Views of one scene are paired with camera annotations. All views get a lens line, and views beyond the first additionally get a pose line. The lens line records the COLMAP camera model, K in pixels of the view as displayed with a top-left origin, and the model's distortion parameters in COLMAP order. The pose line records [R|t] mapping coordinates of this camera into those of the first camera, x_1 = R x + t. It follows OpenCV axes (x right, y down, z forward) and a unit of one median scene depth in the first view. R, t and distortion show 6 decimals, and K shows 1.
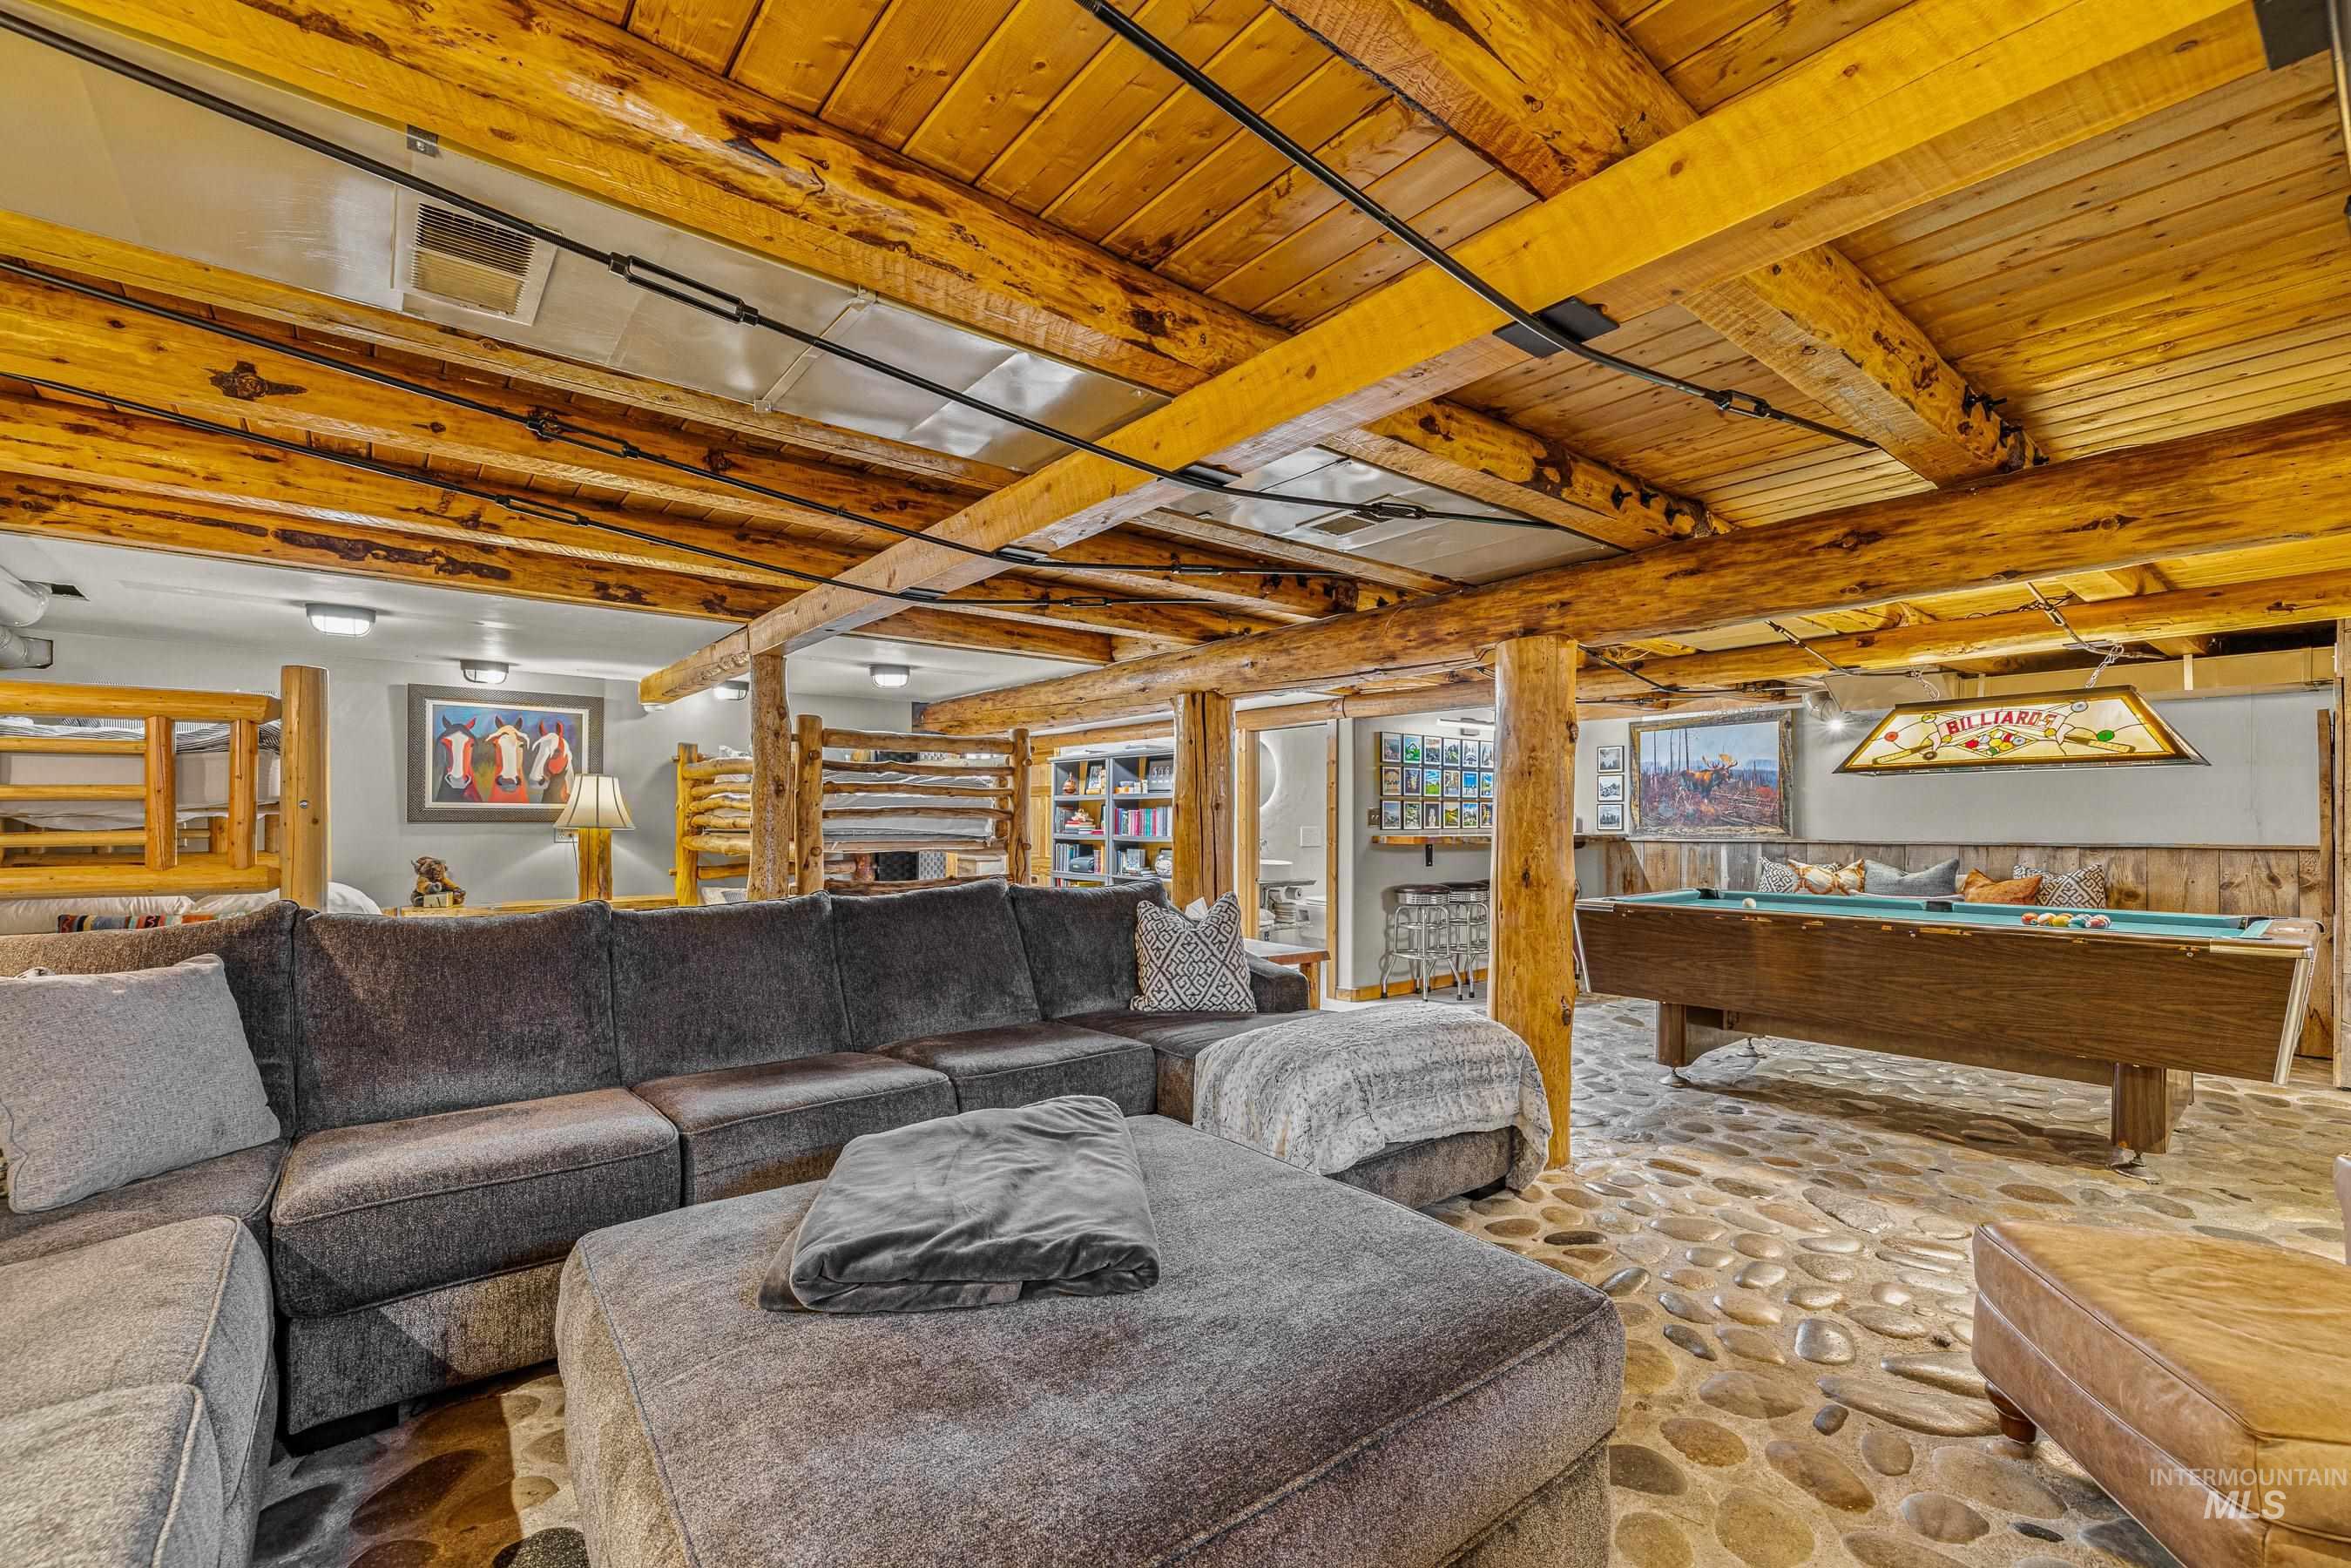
lens RADIAL K [[1008.0, 0, 1178.7], [0, 1008.0, 814.2], [0, 0, 1]] dist [-0.001915, -0.000291]
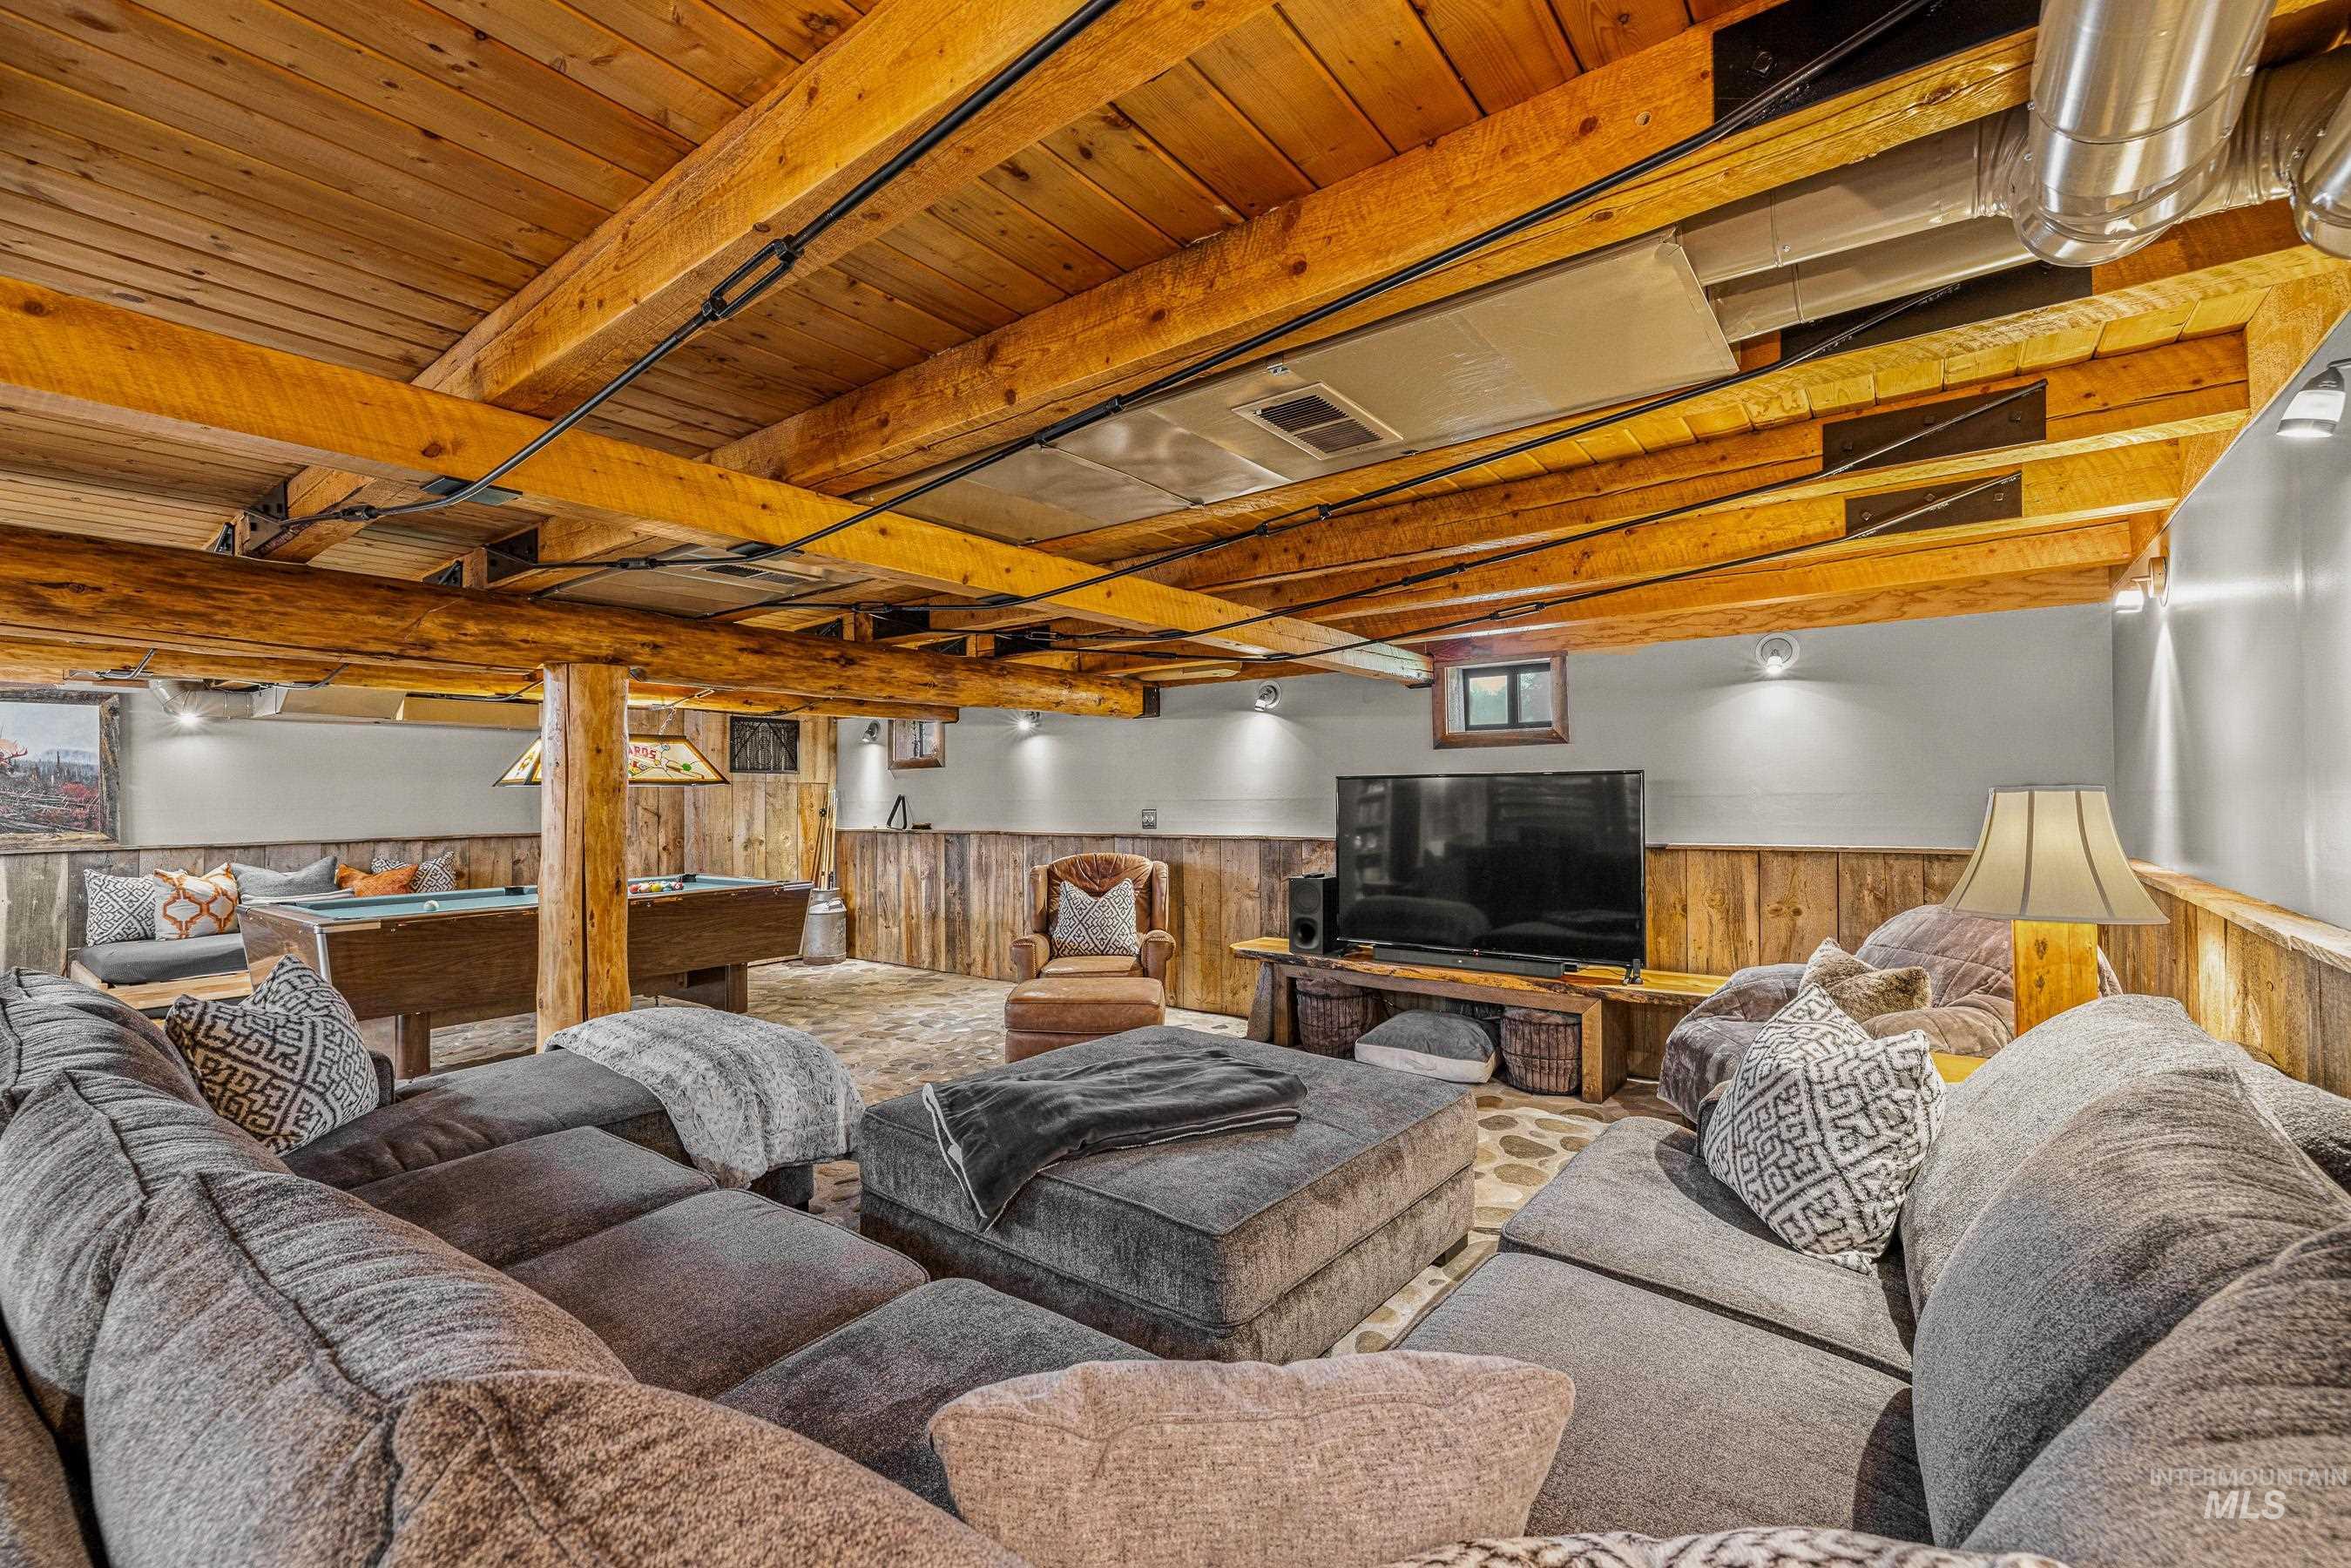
lens RADIAL K [[994.1, 0, 1167.4], [0, 994.1, 788.8], [0, 0, 1]] dist [0.001354, -0.000524]
pose [[-0.233866, 0.007275, 0.972242, -0.530786], [0.000970, 0.999973, -0.007249, -0.021115], [-0.972268, -0.000752, -0.233867, 0.421252]]
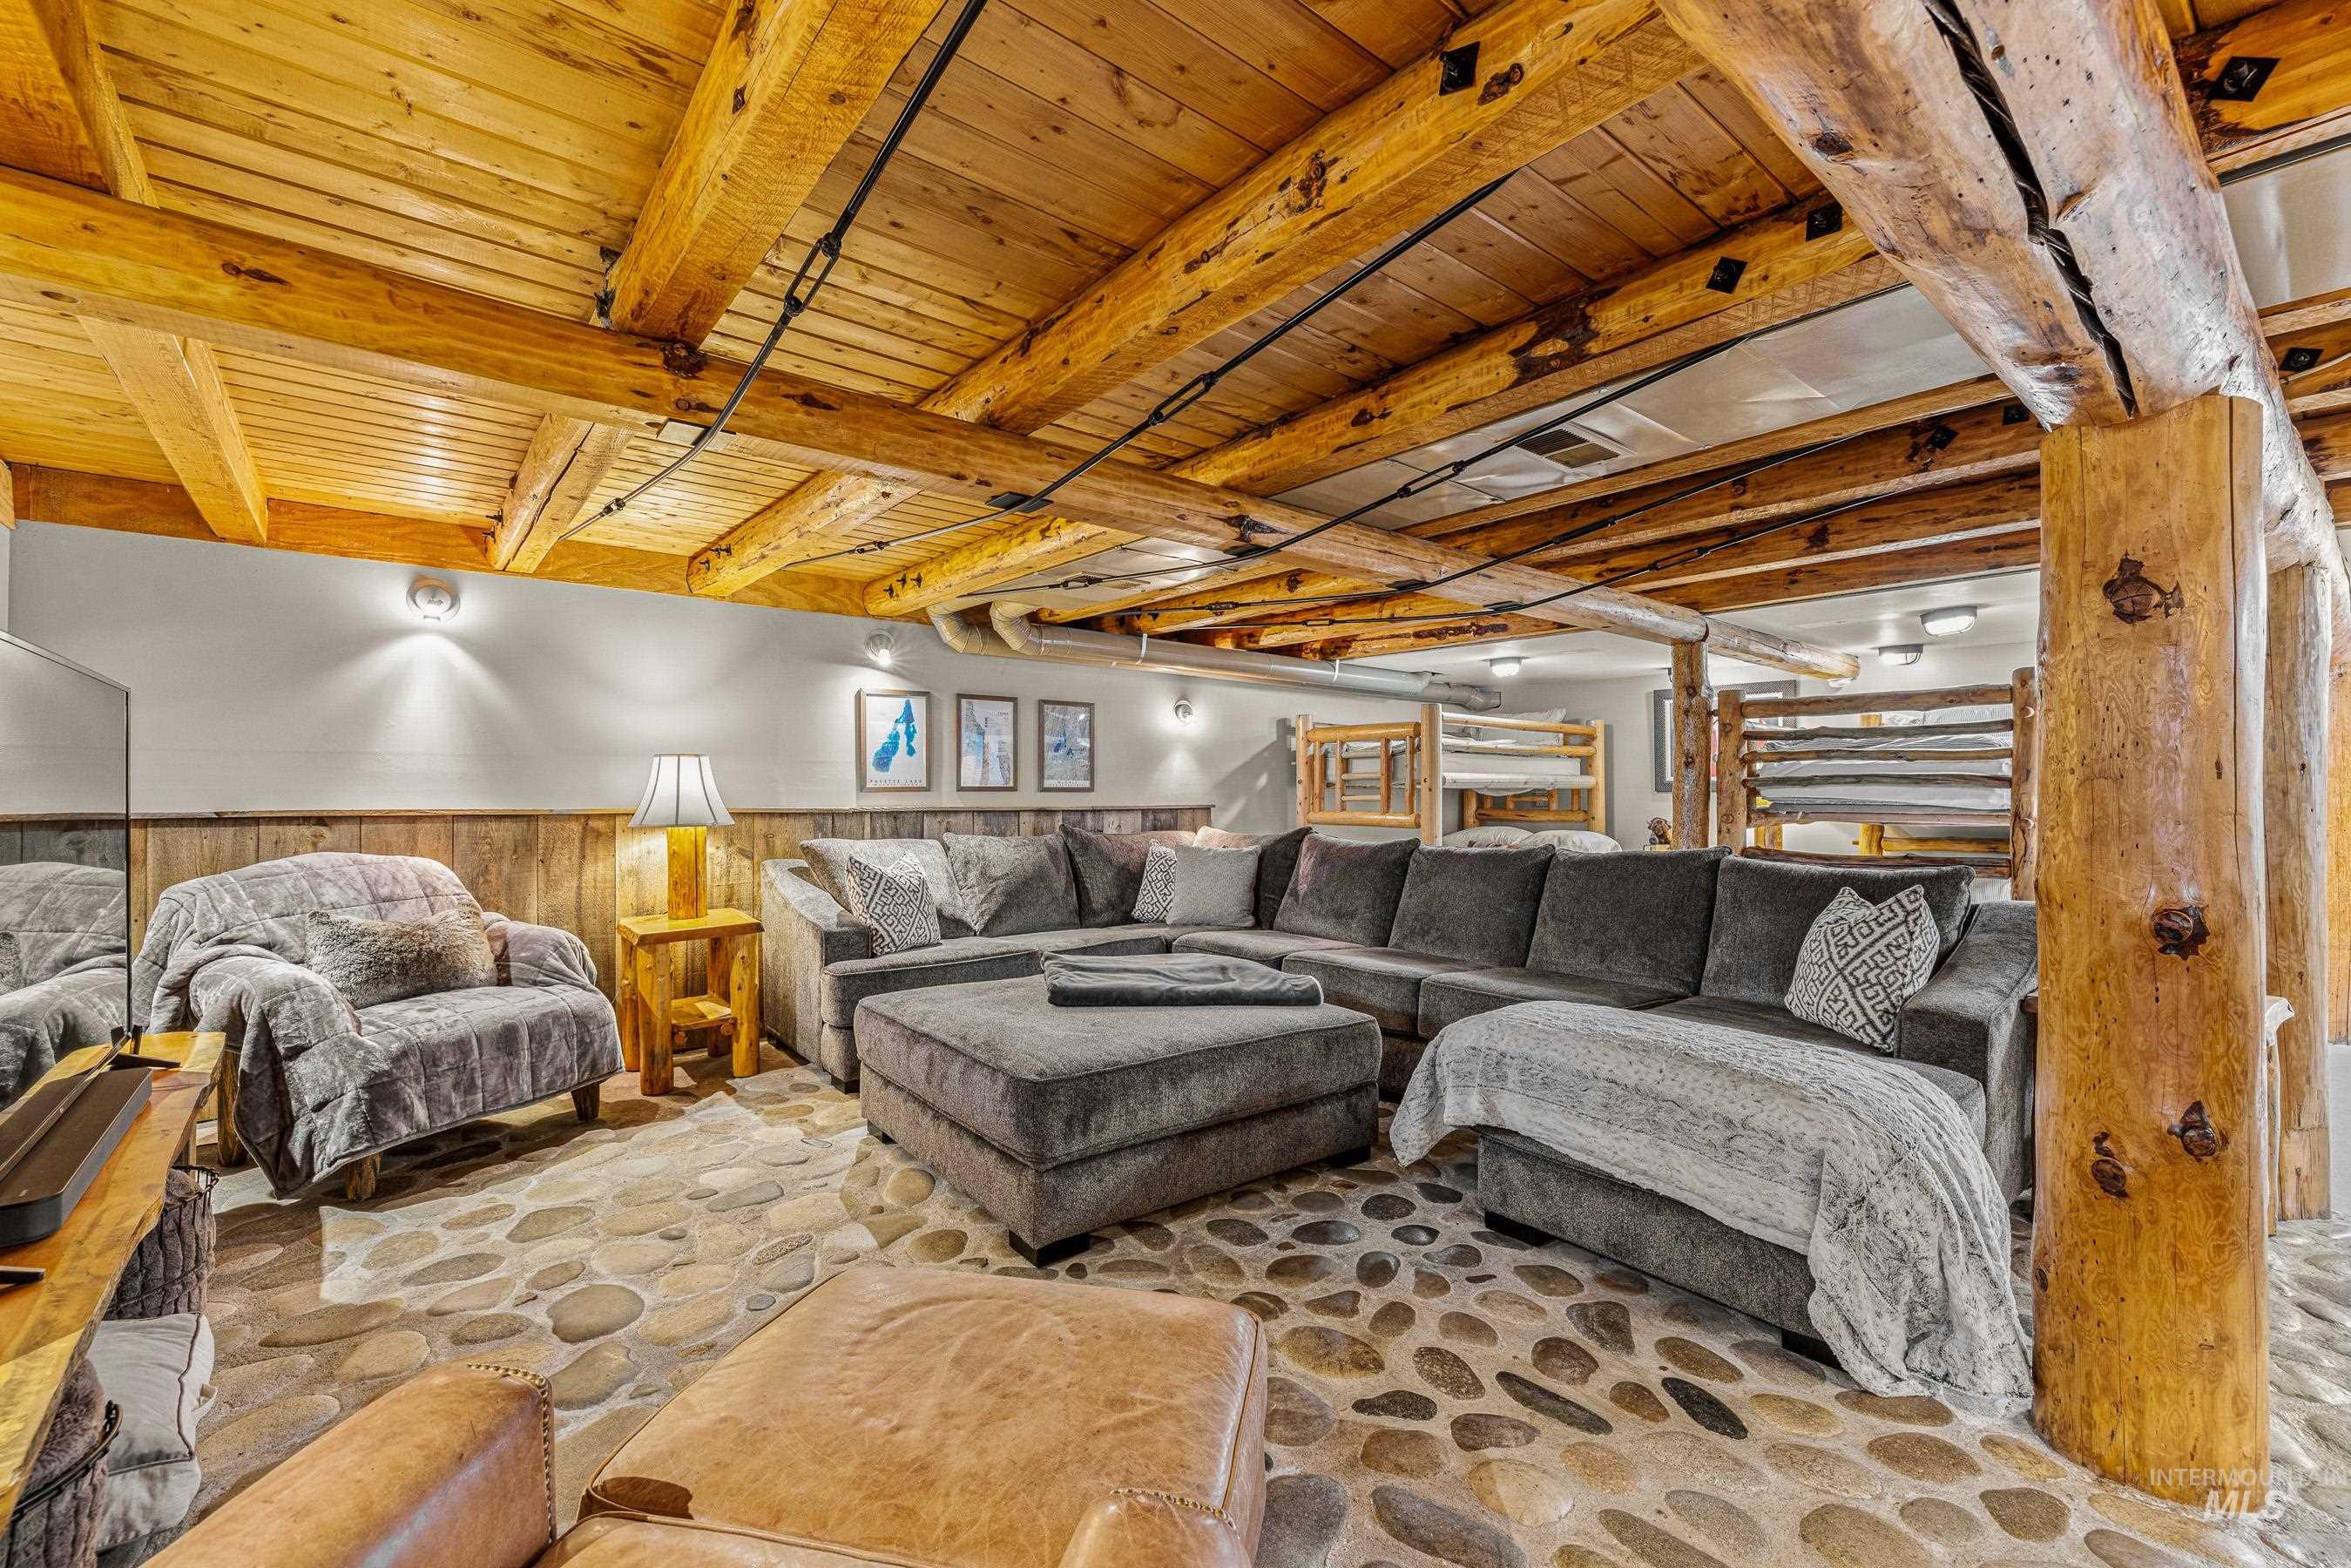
lens RADIAL K [[994.1, 0, 1167.4], [0, 994.1, 788.8], [0, 0, 1]] dist [0.001354, -0.000524]
pose [[-0.008855, -0.004892, -0.999949, 0.552942], [0.006180, 0.999969, -0.004947, 0.005411], [0.999942, -0.006224, -0.008824, 0.337583]]
